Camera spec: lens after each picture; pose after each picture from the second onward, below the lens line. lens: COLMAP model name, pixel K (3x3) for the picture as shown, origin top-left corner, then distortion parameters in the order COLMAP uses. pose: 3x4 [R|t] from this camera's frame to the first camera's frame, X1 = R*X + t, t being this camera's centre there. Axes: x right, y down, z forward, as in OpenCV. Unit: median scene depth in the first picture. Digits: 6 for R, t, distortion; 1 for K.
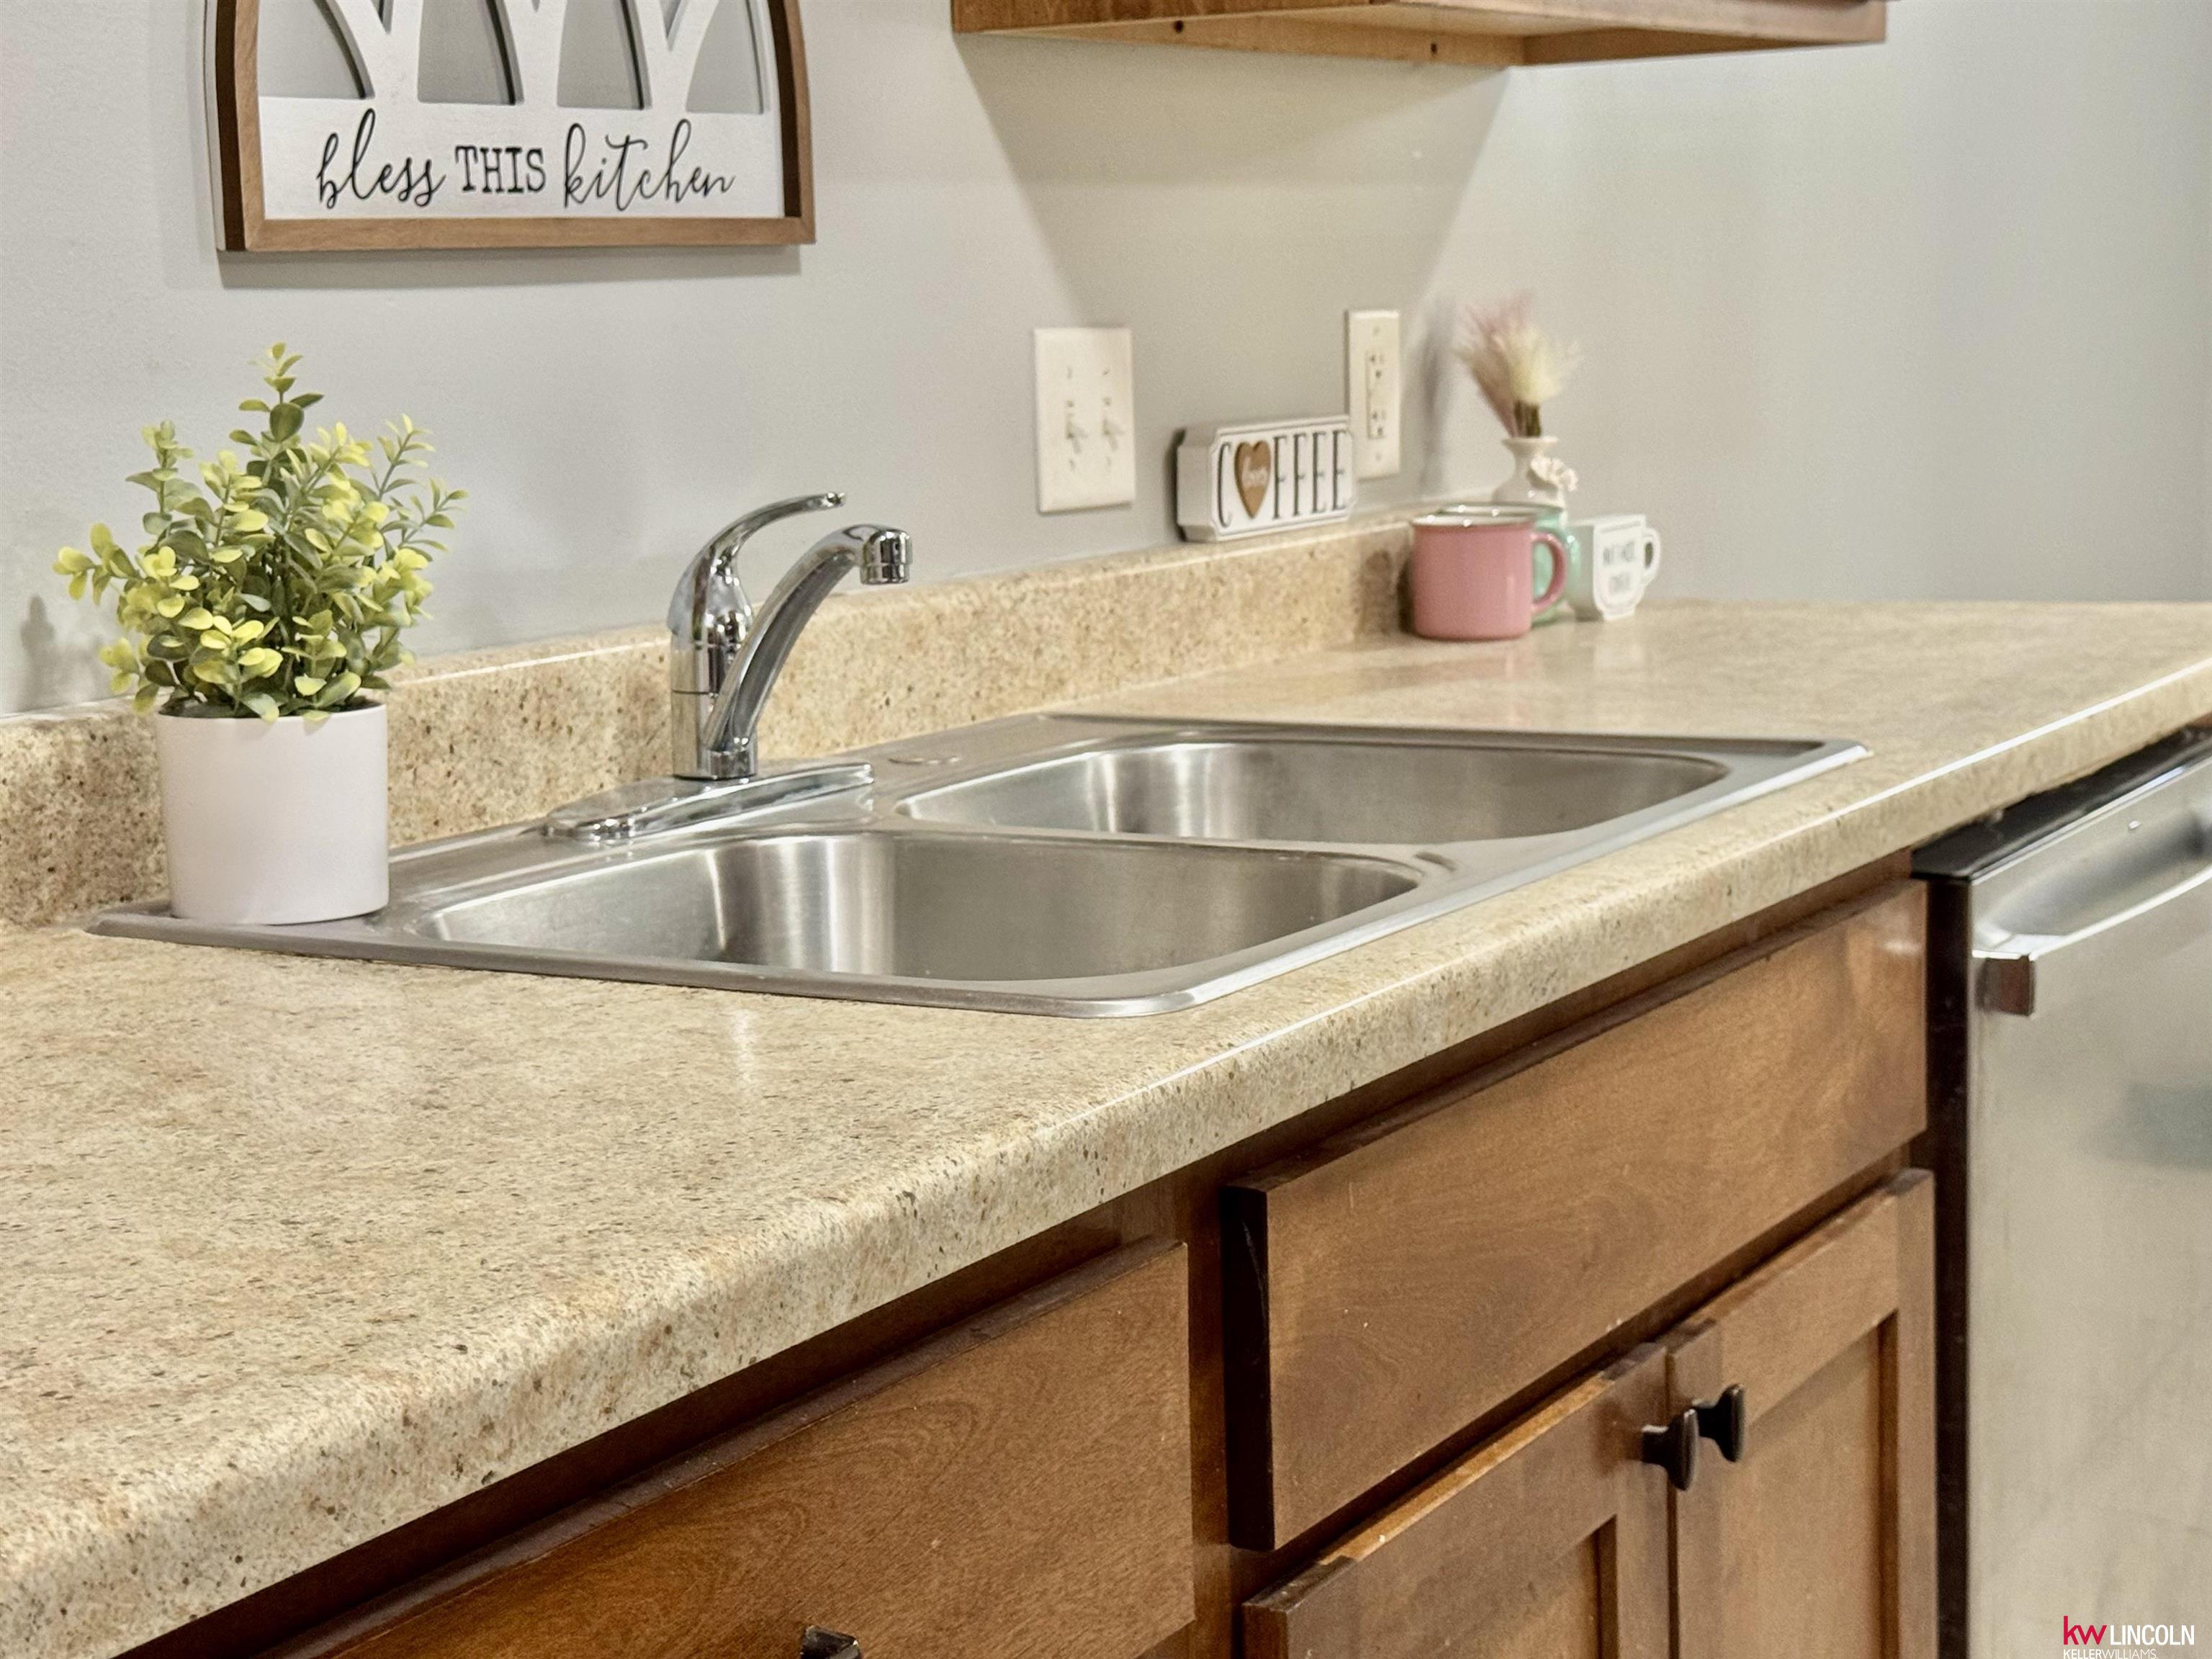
lens RADIAL K [[3712.1, 0, 1106.0], [0, 3712.1, 829.5], [0, 0, 1]] dist [0.101909, 0.139196]
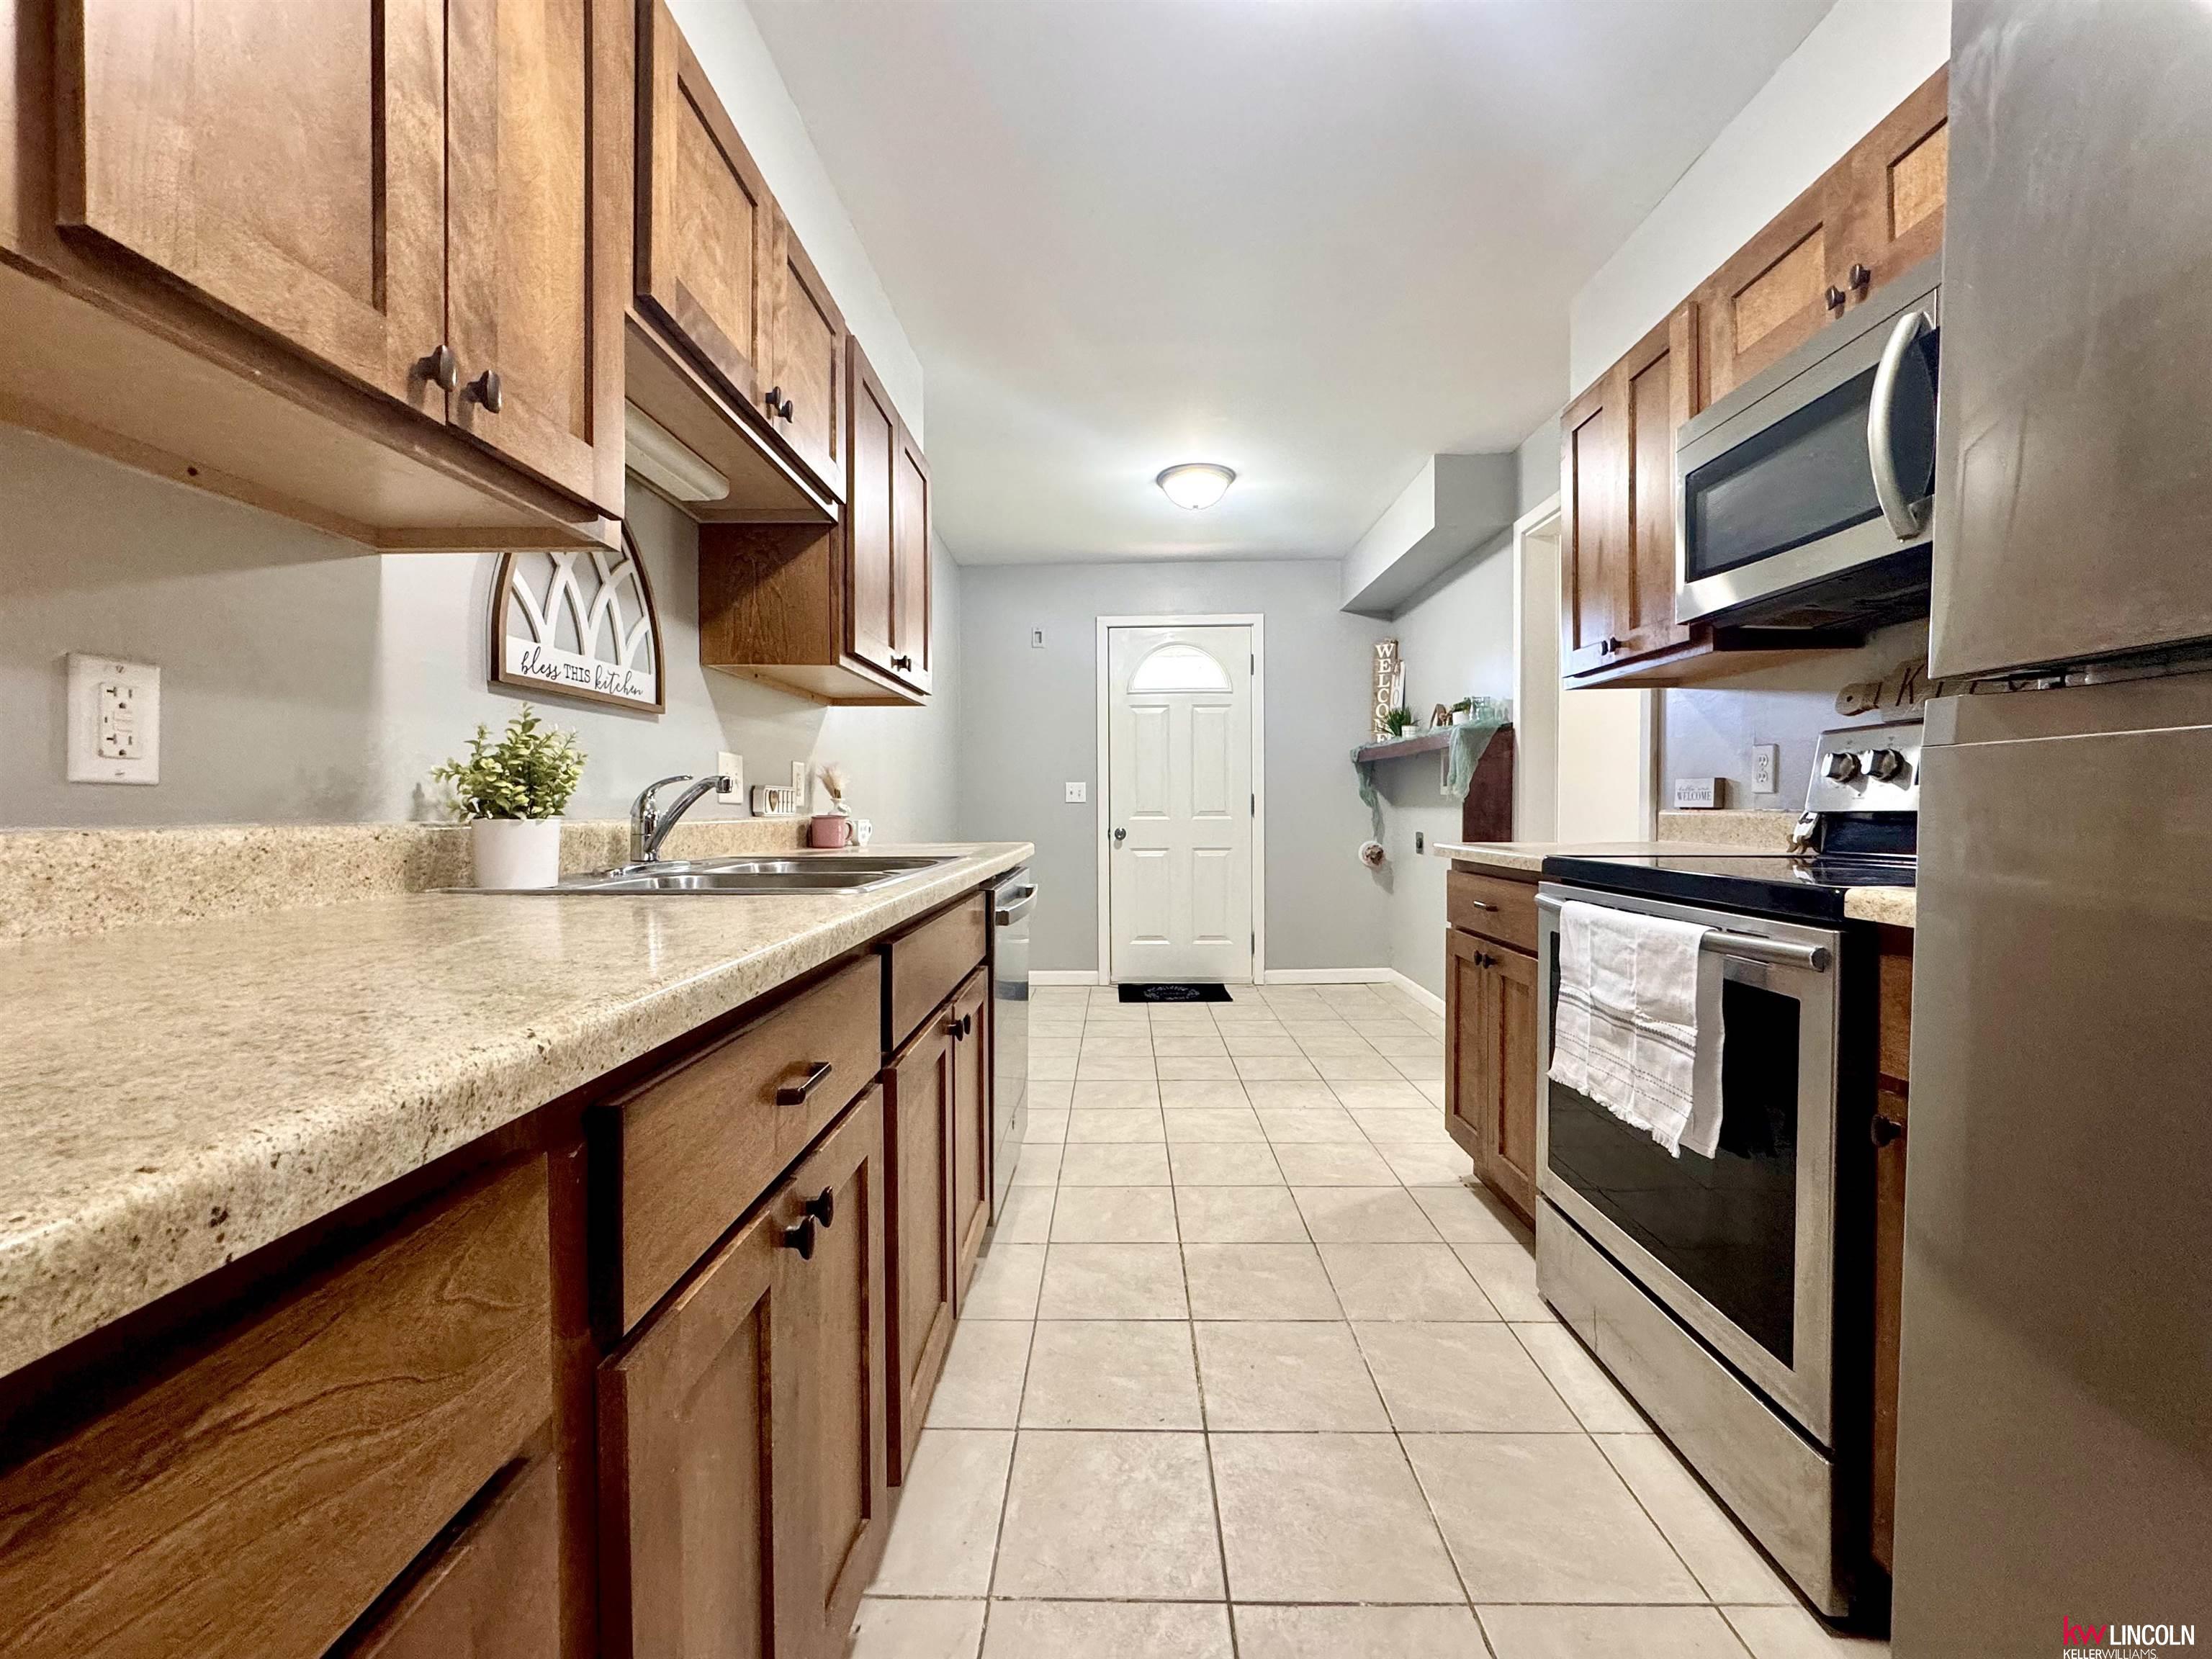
lens RADIAL K [[889.8, 0, 1106.0], [0, 889.8, 829.5], [0, 0, 1]] dist [-0.000352, 0.000072]
pose [[0.874555, 0.017307, 0.484618, -0.129016], [0.045584, 0.992004, -0.117690, 0.068118], [-0.482780, 0.125018, 0.866772, 0.120842]]
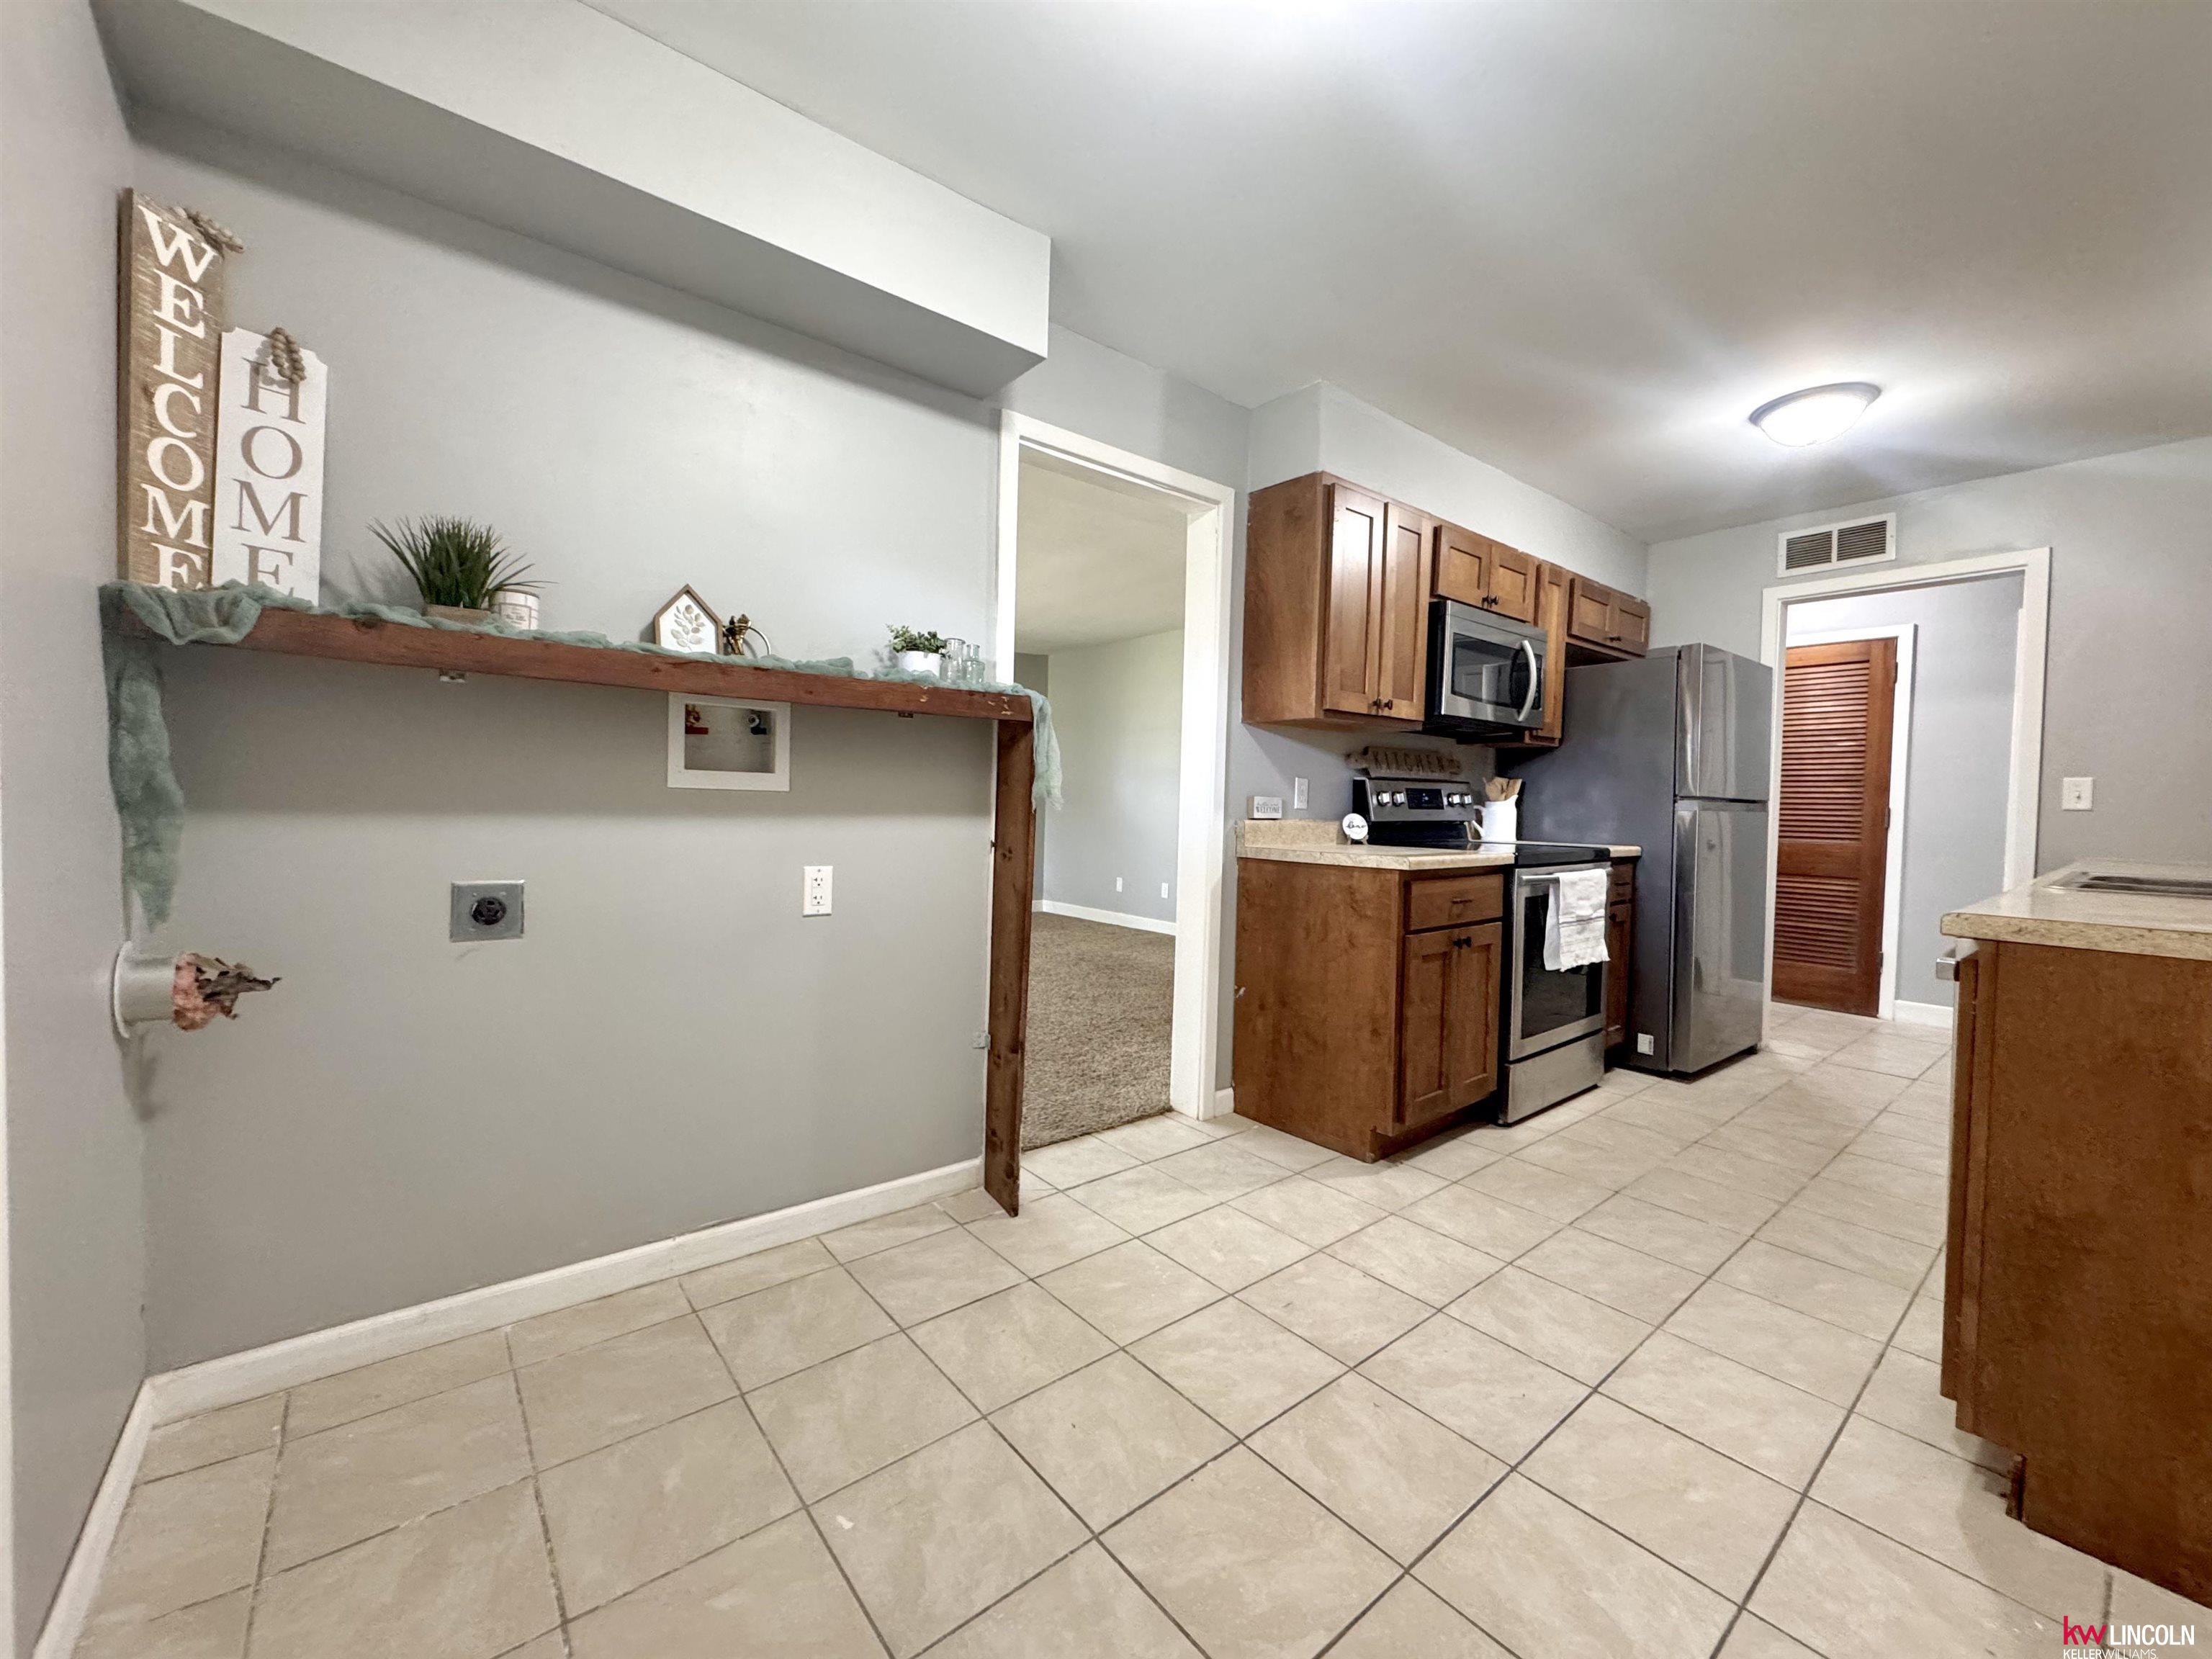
lens RADIAL K [[877.9, 0, 1083.8], [0, 877.9, 831.7], [0, 0, 1]] dist [0.000132, 0.000000]
pose [[-0.930229, 0.005476, 0.366939, 0.835522], [0.066553, 0.985826, 0.154007, -0.301472], [-0.360894, 0.167683, -0.917408, 2.277684]]
